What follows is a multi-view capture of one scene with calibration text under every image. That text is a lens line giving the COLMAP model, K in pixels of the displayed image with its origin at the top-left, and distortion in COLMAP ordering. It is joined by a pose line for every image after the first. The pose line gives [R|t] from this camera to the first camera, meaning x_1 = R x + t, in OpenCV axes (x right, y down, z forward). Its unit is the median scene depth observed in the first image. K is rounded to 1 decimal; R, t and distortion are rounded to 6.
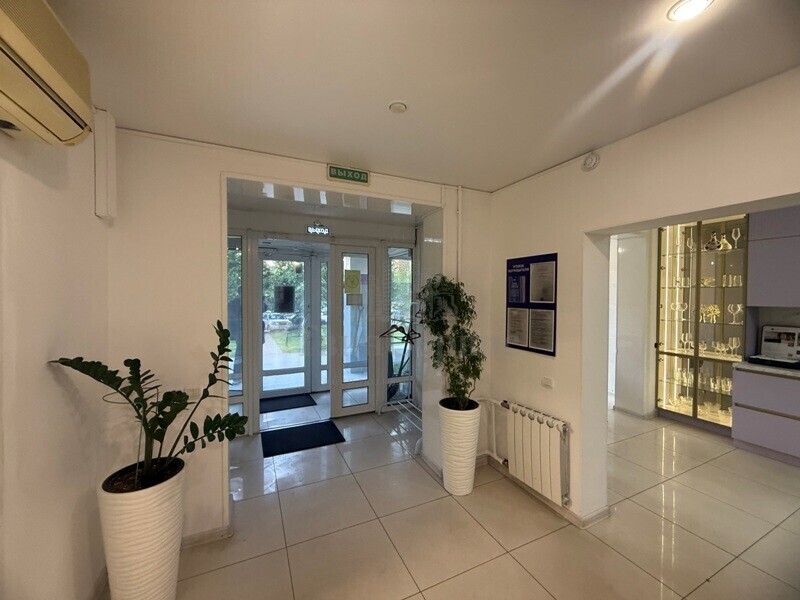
lens RADIAL K [[317.6, 0, 397.6], [0, 317.6, 297.1], [0, 0, 1]] dist [-0.000995, 0.000226]
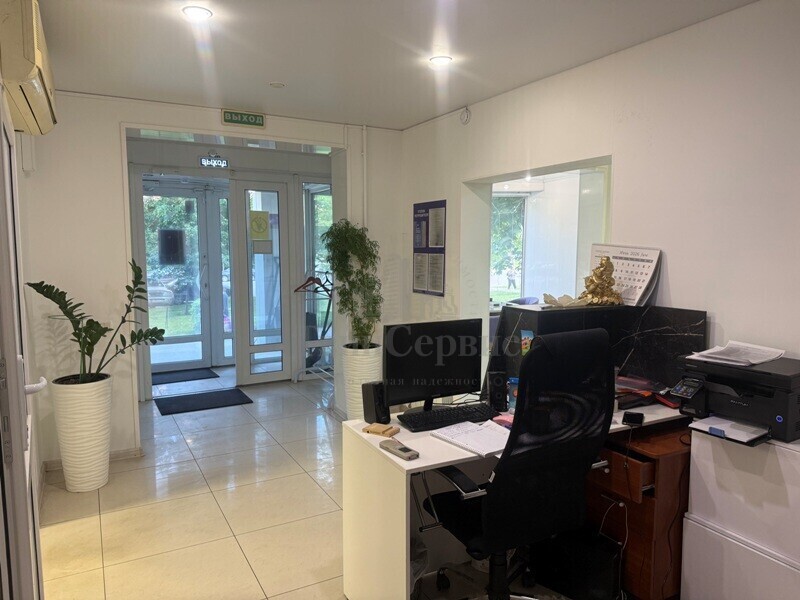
lens RADIAL K [[552.0, 0, 407.0], [0, 552.0, 302.9], [0, 0, 1]] dist [0.036063, -0.025201]
pose [[0.996473, -0.009191, 0.083409, 0.181999], [0.001126, 0.995359, 0.096229, 0.022730], [-0.083906, -0.095796, 0.991858, -0.732177]]
